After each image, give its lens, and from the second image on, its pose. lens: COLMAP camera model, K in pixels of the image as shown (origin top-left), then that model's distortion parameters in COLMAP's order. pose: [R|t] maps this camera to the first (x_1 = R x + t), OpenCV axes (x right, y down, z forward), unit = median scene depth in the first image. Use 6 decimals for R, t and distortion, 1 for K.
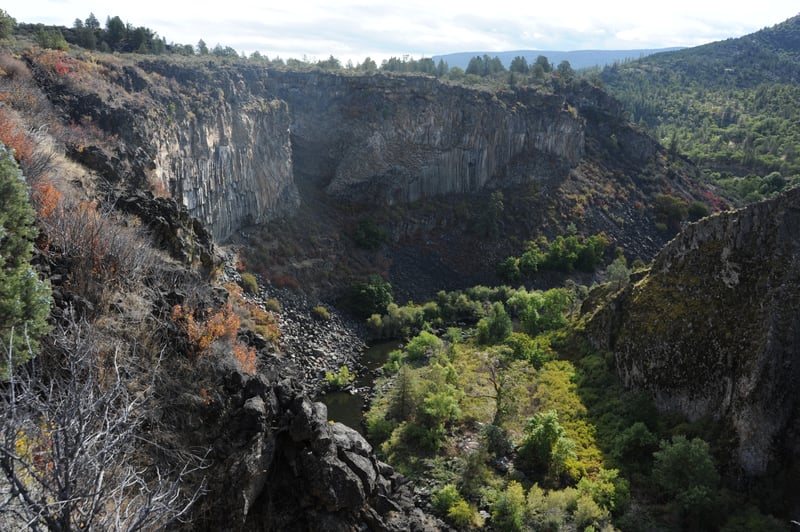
lens RADIAL K [[646.7, 0, 416.6], [0, 646.7, 268.3], [0, 0, 1]] dist [-0.134624, 0.146926]
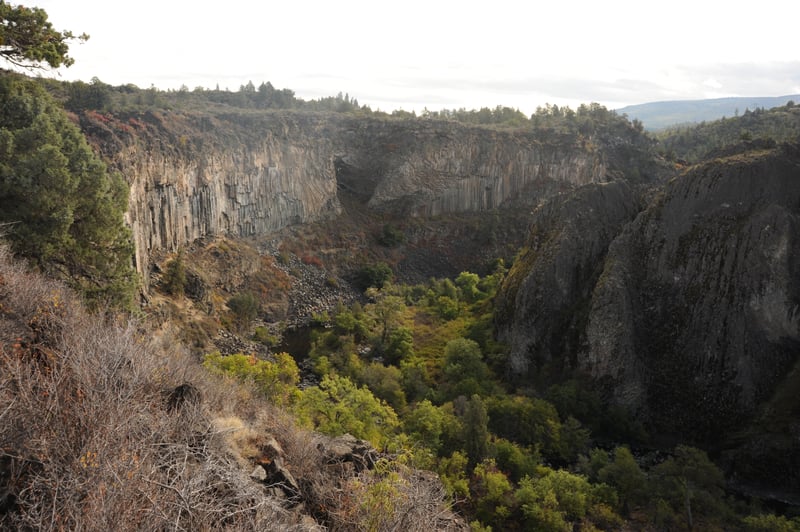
lens RADIAL K [[646.7, 0, 416.6], [0, 646.7, 268.3], [0, 0, 1]] dist [-0.134624, 0.146926]
pose [[0.956545, 0.041514, -0.288615, 0.362989], [-0.063414, 0.995739, -0.066945, 0.098925], [0.284606, 0.082338, 0.955102, -0.265329]]
